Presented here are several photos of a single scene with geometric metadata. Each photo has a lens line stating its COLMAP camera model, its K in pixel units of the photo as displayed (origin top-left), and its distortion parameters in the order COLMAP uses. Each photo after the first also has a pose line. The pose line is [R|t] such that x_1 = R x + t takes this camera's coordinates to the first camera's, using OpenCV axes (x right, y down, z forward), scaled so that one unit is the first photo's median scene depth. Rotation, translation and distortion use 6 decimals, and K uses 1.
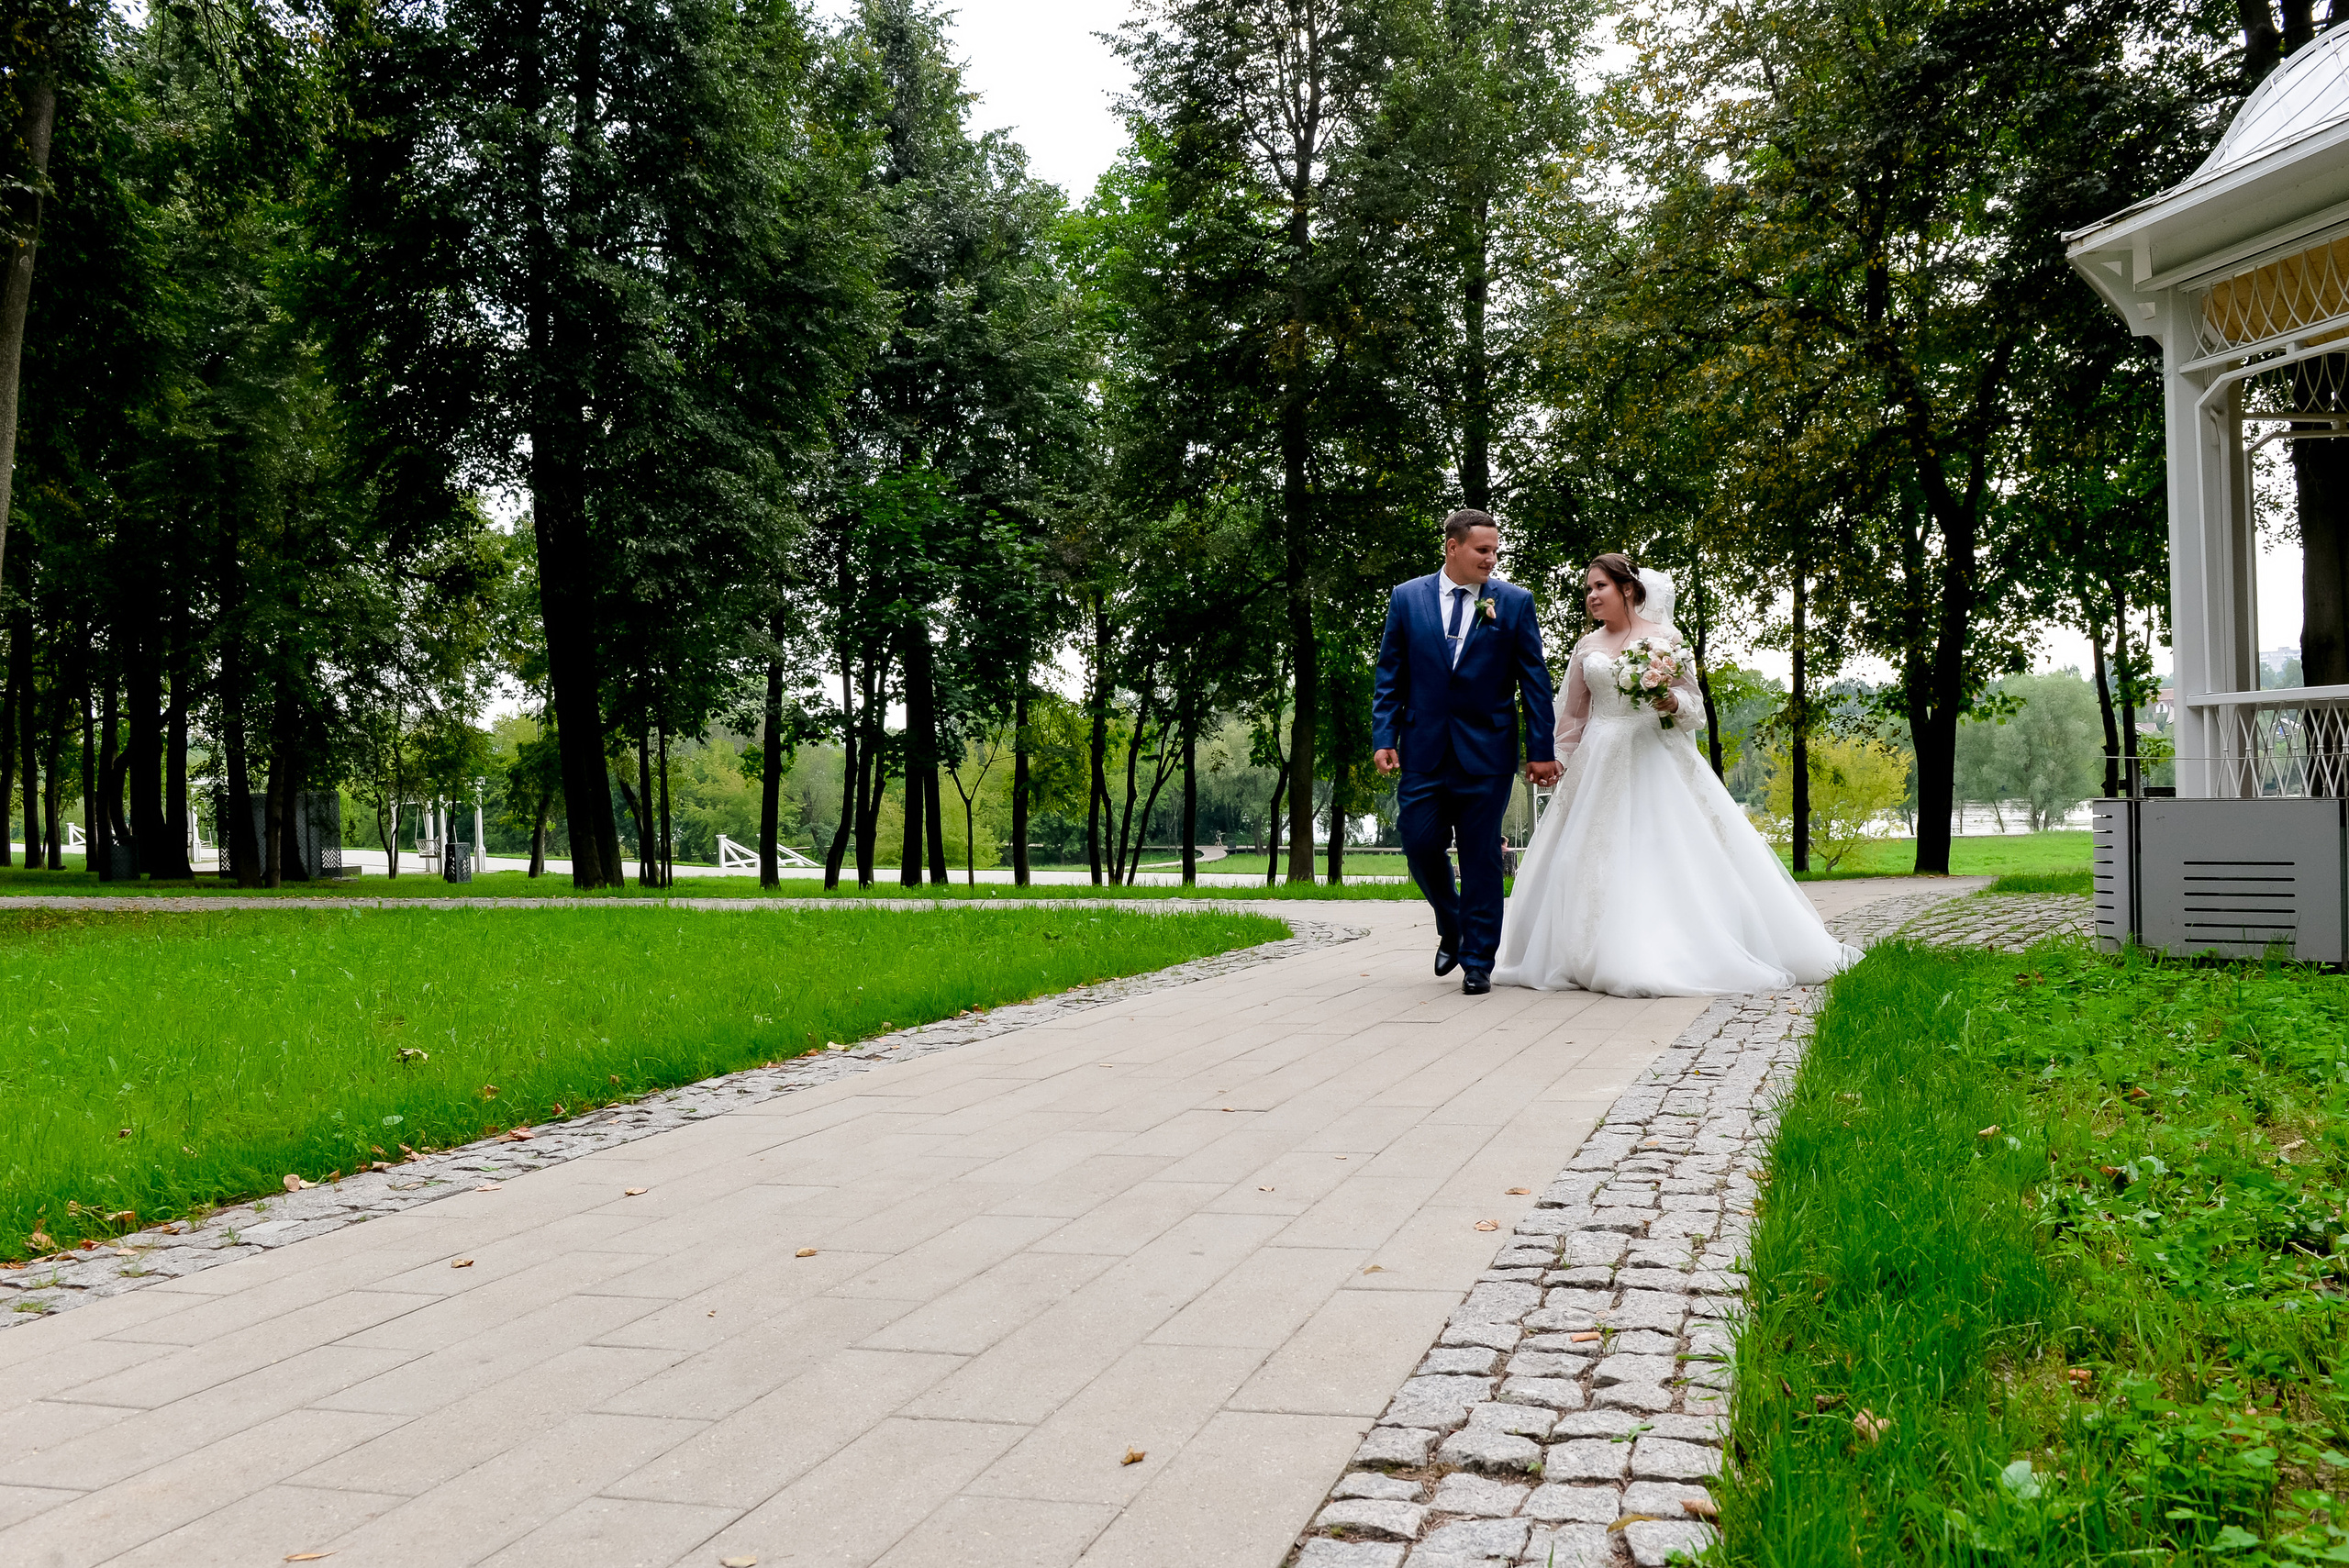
lens RADIAL K [[1900.7, 0, 1174.3], [0, 1900.7, 793.4], [0, 0, 1]] dist [-0.014296, -0.019515]
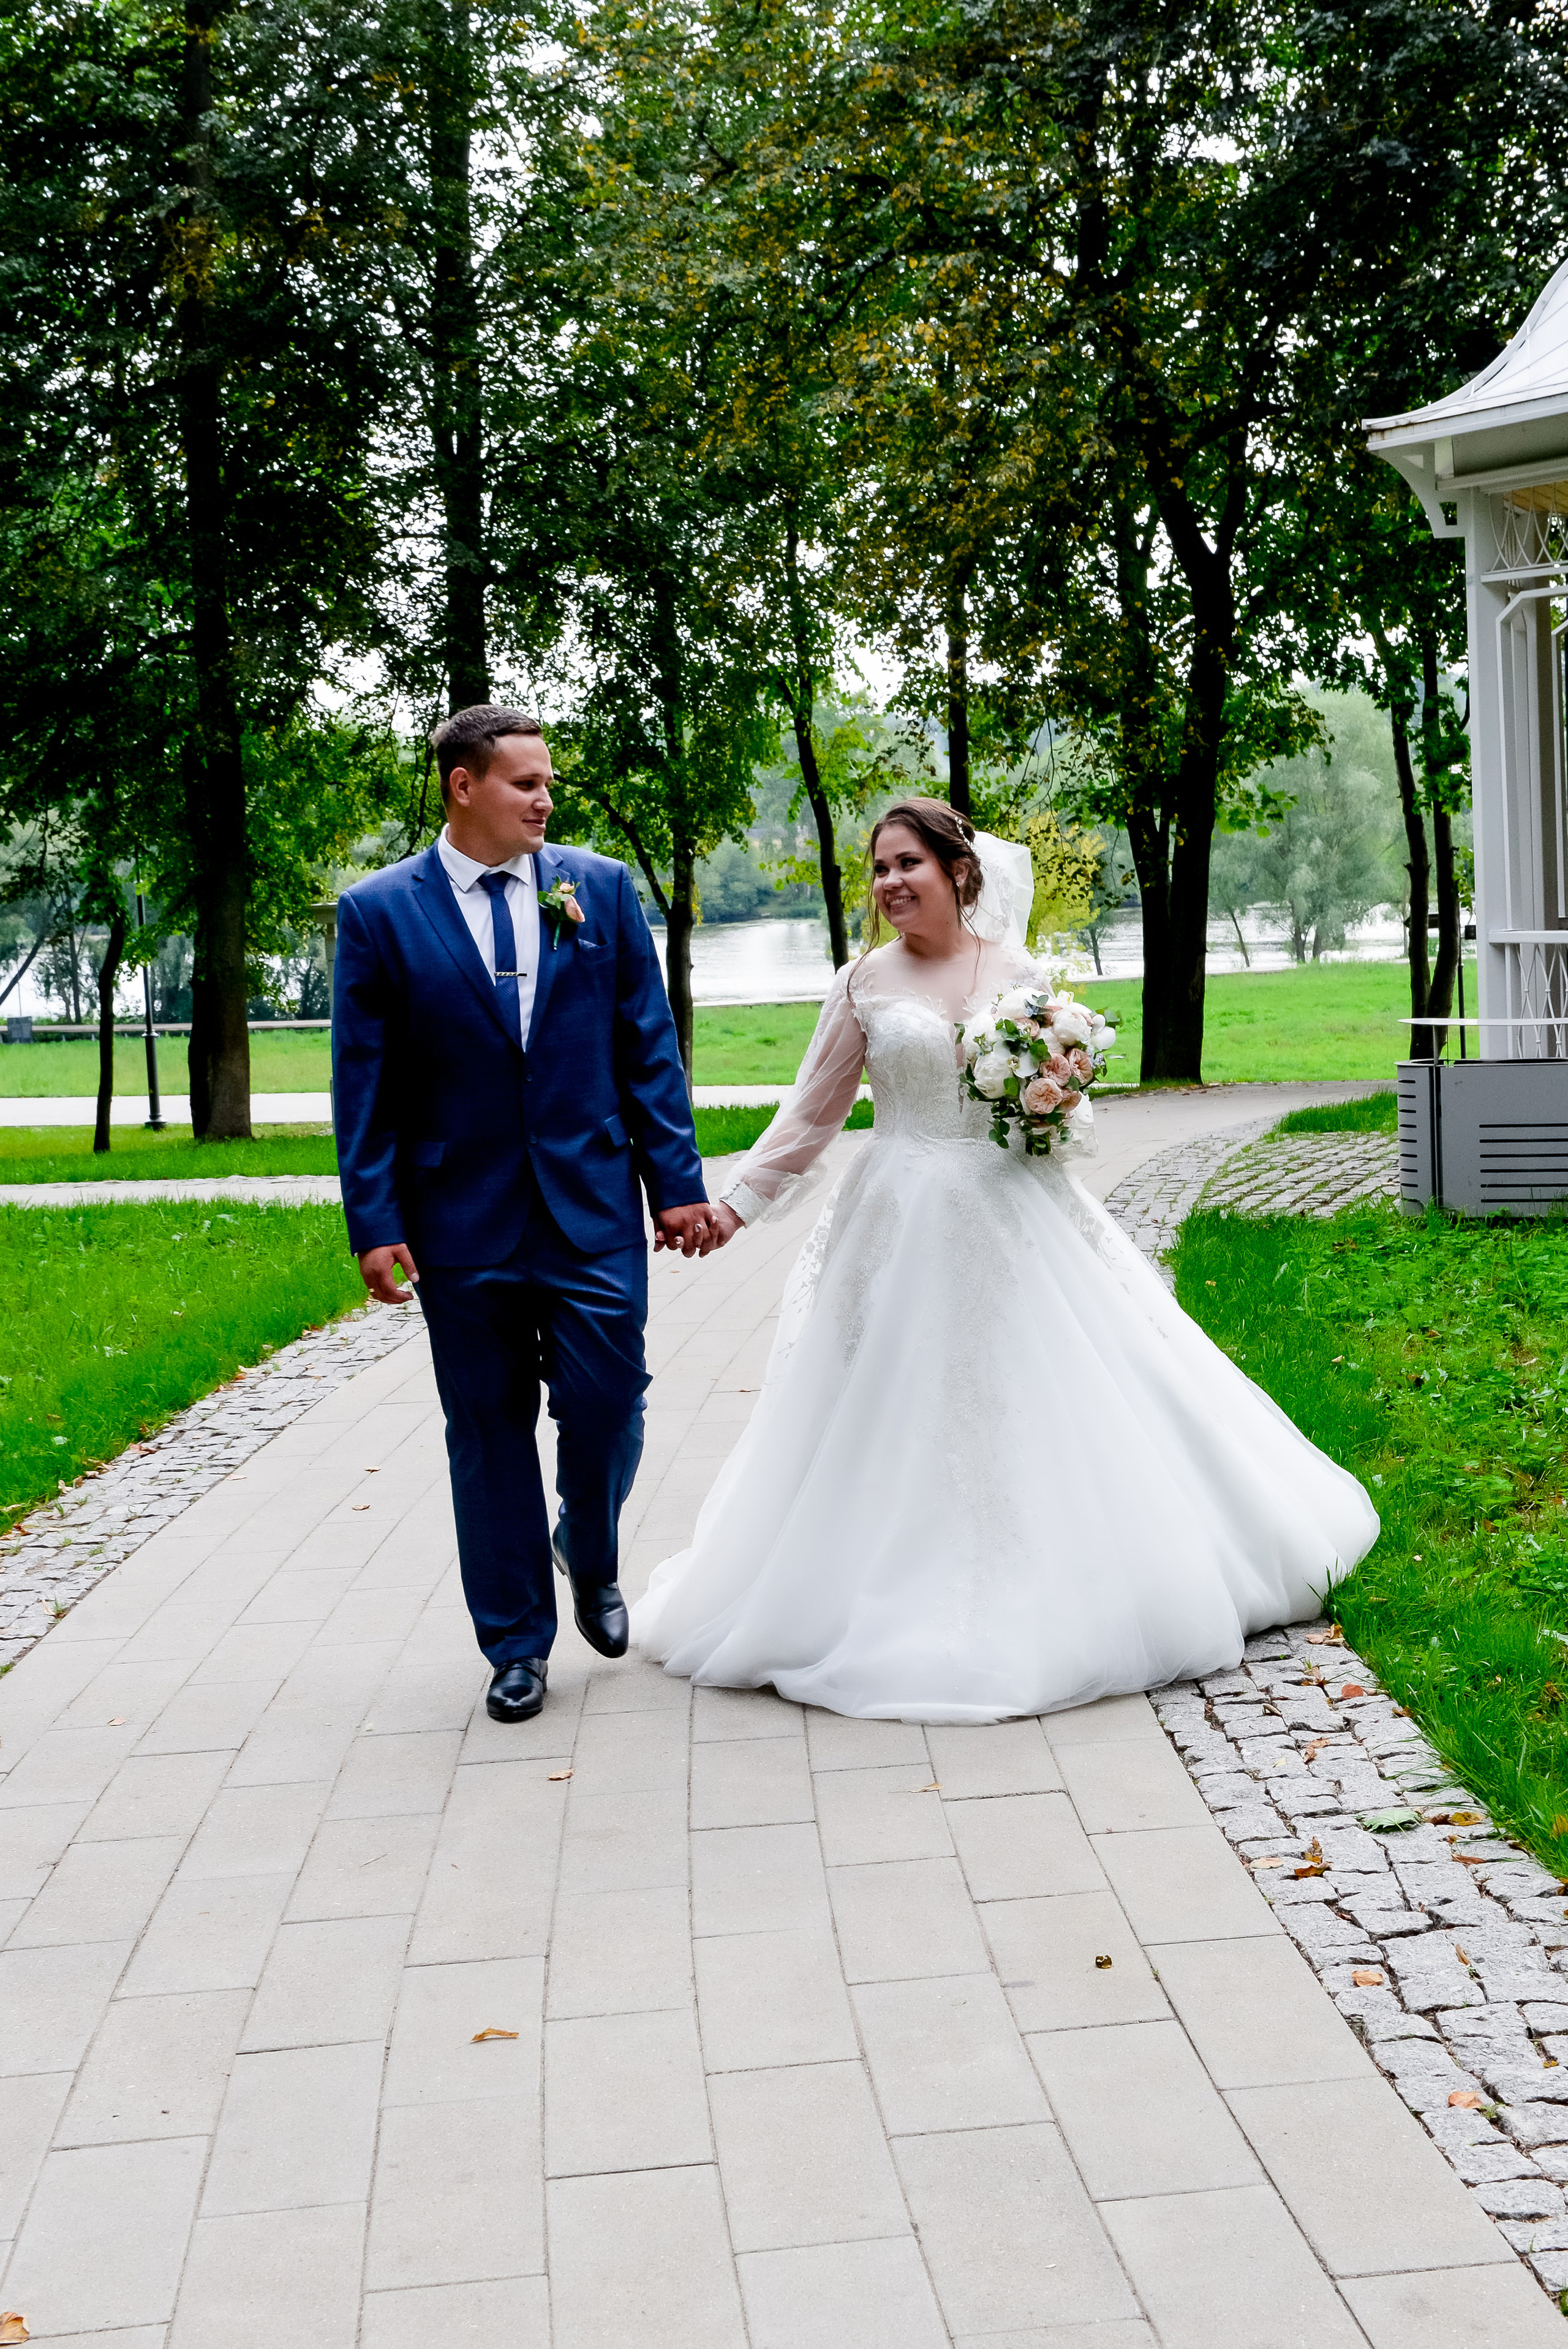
lens RADIAL K [[3643.7, 0, 784.0], [0, 3643.7, 1172.5], [0, 0, 1]] dist [-0.026828, 0.000000]
pose [[0.958790, -0.039080, 0.281415, -0.237425], [0.018488, 0.996977, 0.075461, -0.057819], [-0.283513, -0.067148, 0.956615, -0.483868]]
